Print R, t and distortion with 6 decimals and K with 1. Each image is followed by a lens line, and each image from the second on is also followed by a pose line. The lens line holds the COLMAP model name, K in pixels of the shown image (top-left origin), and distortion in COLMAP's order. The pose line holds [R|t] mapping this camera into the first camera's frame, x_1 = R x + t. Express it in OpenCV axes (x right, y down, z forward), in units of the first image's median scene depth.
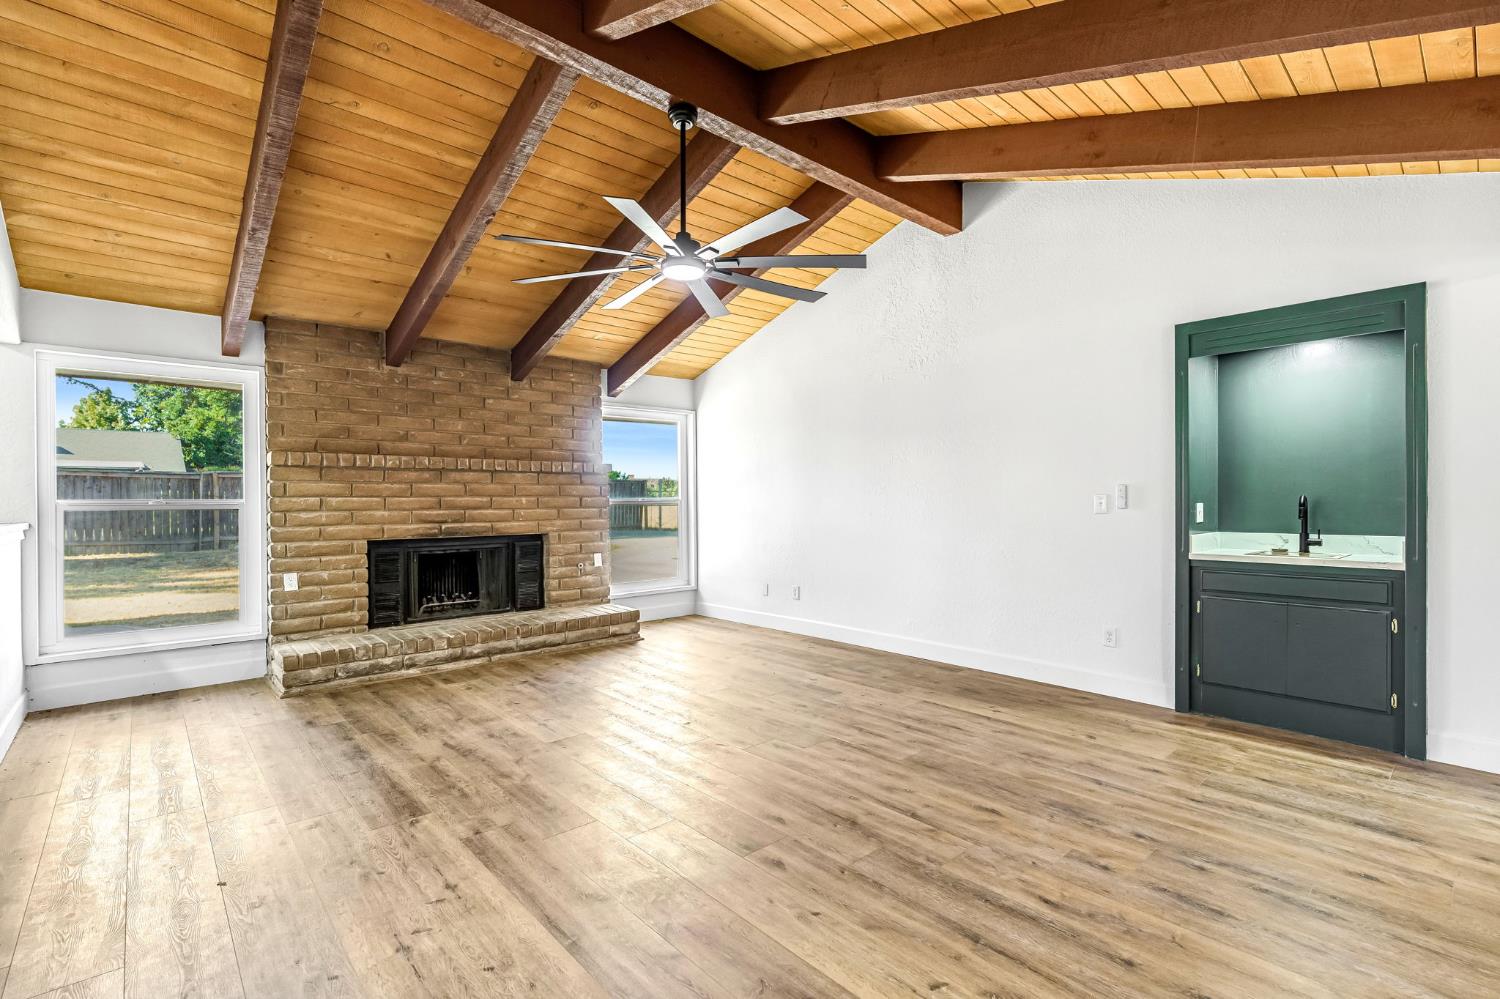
lens RADIAL K [[685.5, 0, 748.6], [0, 685.5, 500.6], [0, 0, 1]] dist [-0.005924, 0.002196]
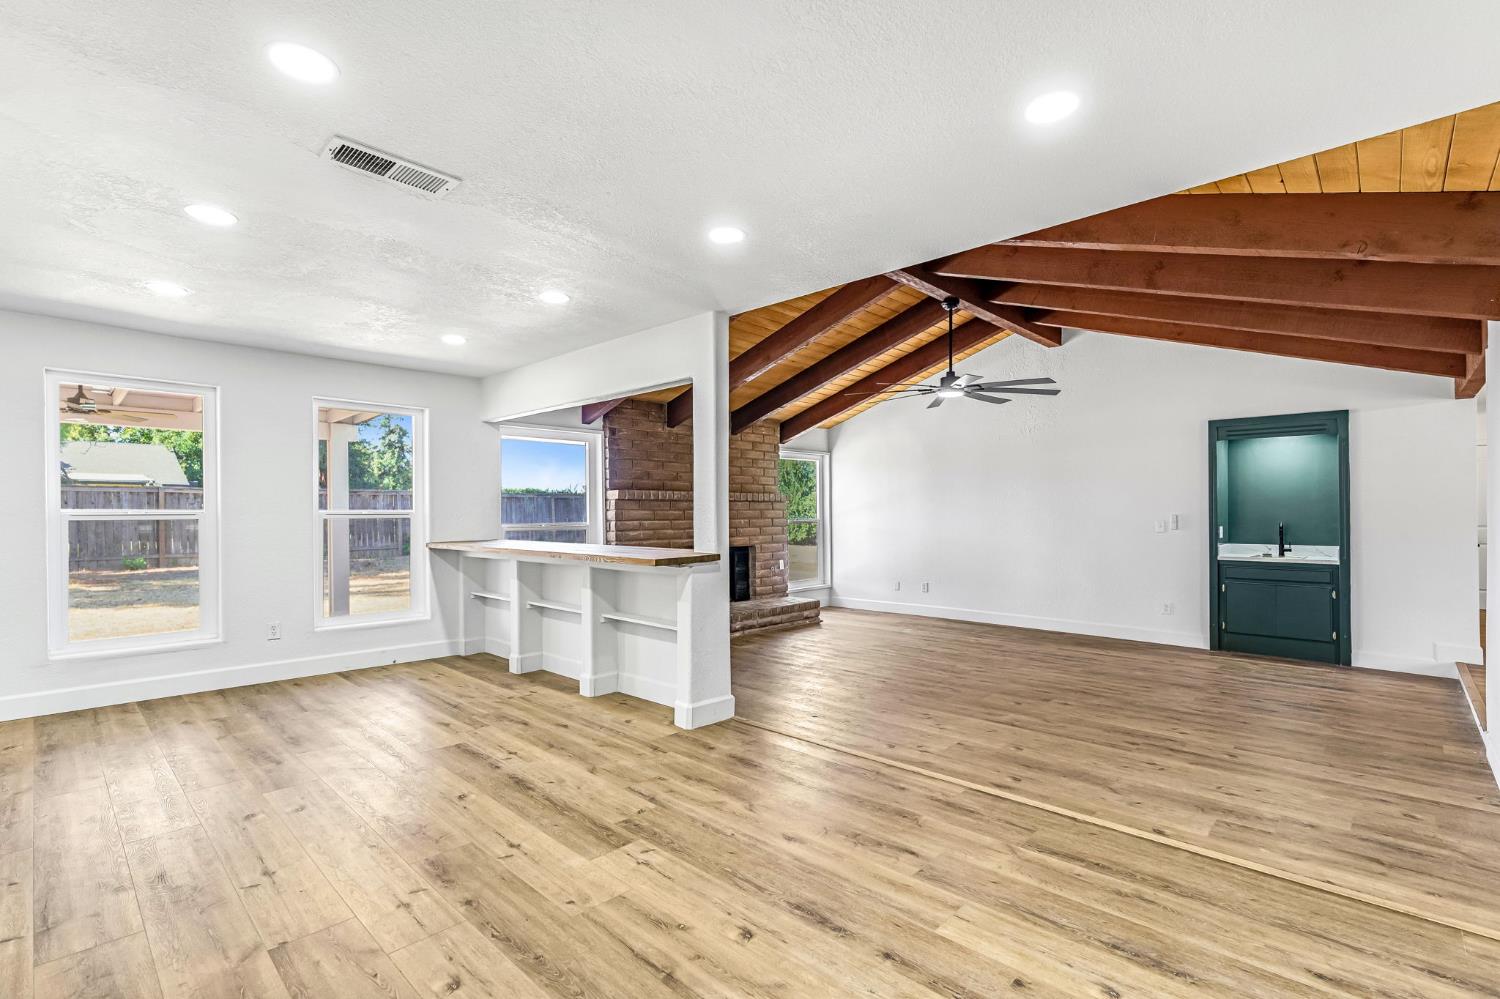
lens RADIAL K [[685.5, 0, 750.5], [0, 685.5, 504.7], [0, 0, 1]] dist [-0.005924, 0.002196]
pose [[0.996792, 0.002909, 0.079986, -0.557172], [-0.002072, 0.999942, -0.010546, -0.026444], [-0.080012, 0.010347, 0.996740, -0.514730]]
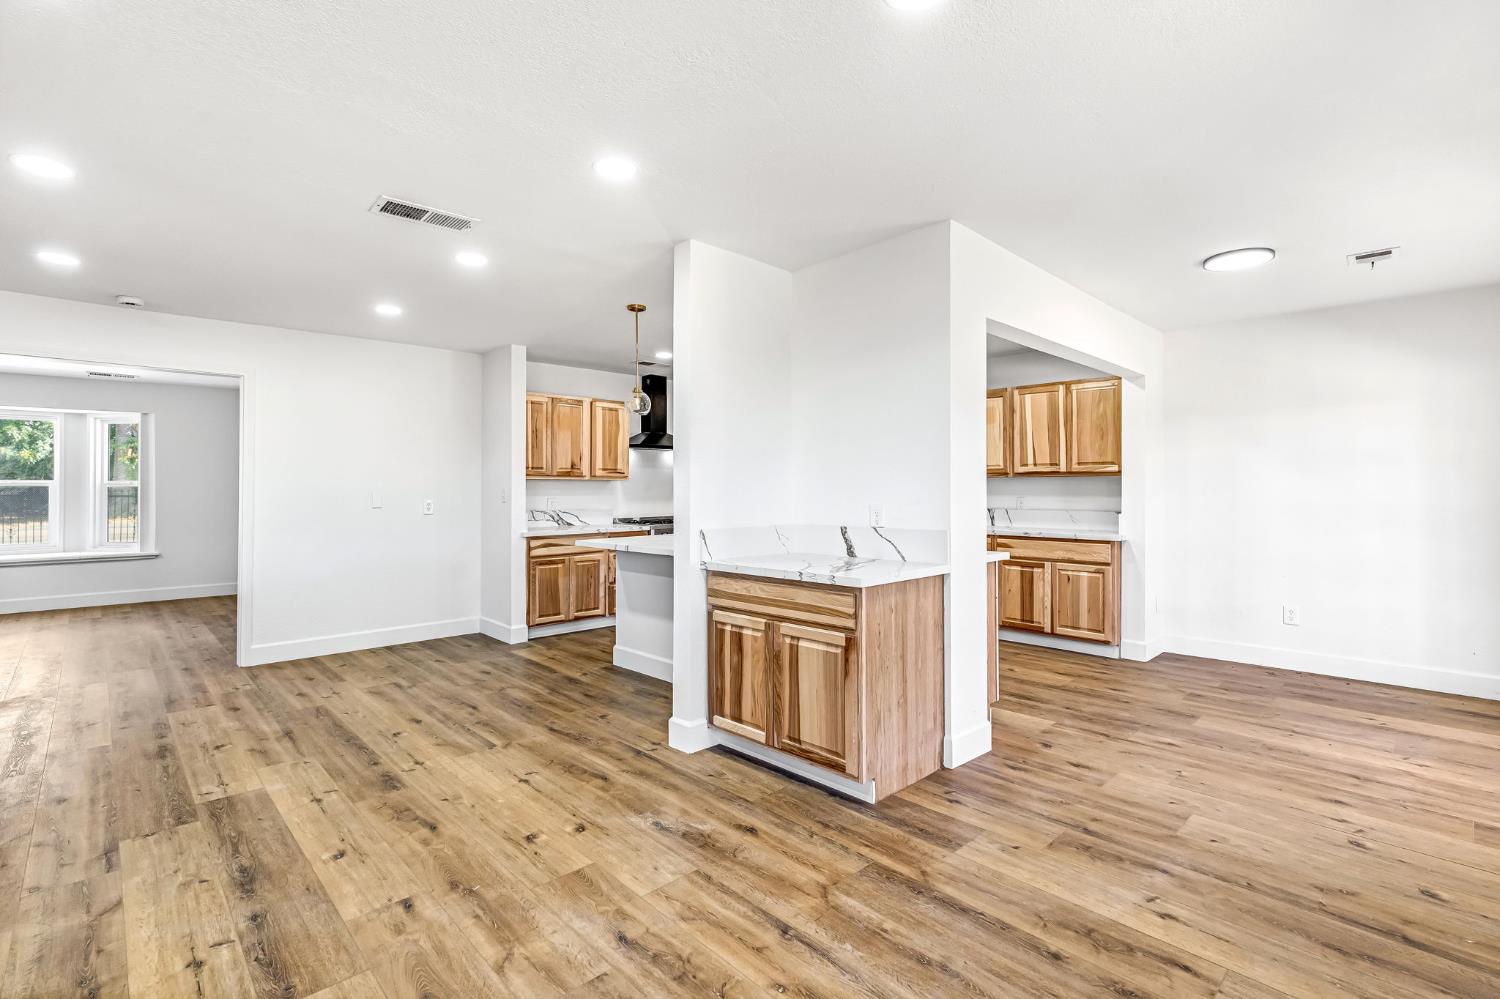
lens RADIAL K [[685.5, 0, 752.1], [0, 685.5, 486.2], [0, 0, 1]] dist [-0.005924, 0.002196]
pose [[-0.999240, 0.003072, -0.038869, -1.068391], [0.003337, 0.999972, -0.006741, -0.026943], [0.038847, -0.006865, -0.999222, 0.686264]]
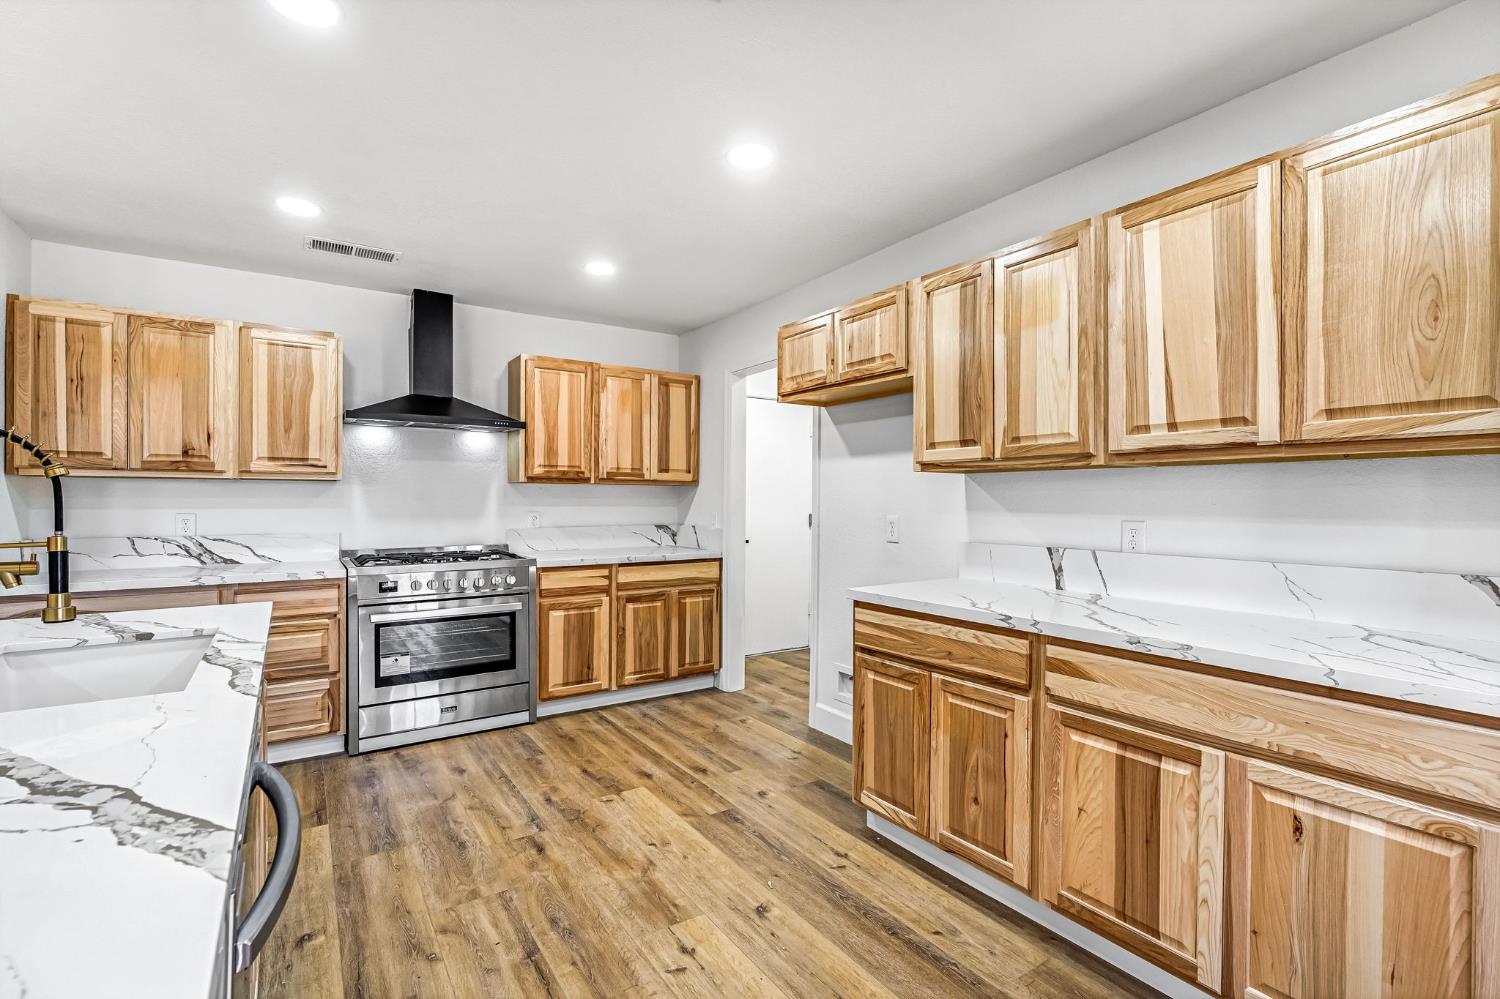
lens RADIAL K [[685.5, 0, 749.3], [0, 685.5, 499.7], [0, 0, 1]] dist [-0.005924, 0.002196]
pose [[-0.989453, -0.000441, 0.144852, -1.440212], [-0.000842, 0.999996, -0.002711, -0.026244], [-0.144850, -0.002804, -0.989450, -0.095922]]
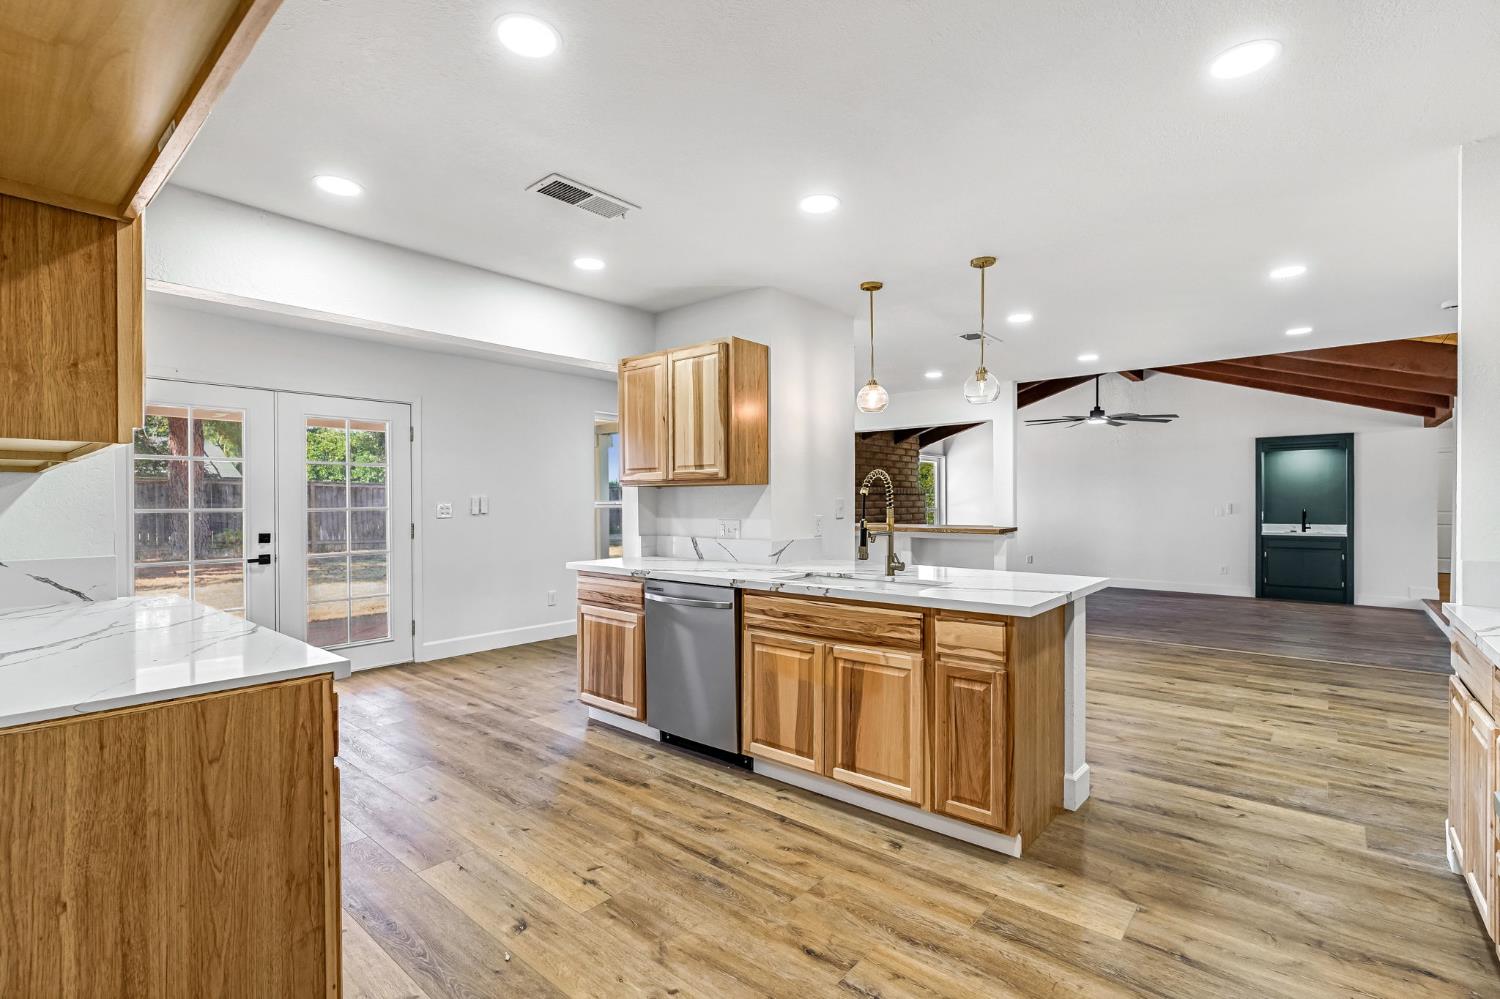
lens RADIAL K [[685.5, 0, 750.4], [0, 685.5, 505.5], [0, 0, 1]] dist [-0.005924, 0.002196]
pose [[0.990602, -0.000947, 0.136772, -1.295097], [0.000107, 0.999981, 0.006149, -0.030009], [-0.136776, -0.006077, 0.990583, -1.007796]]
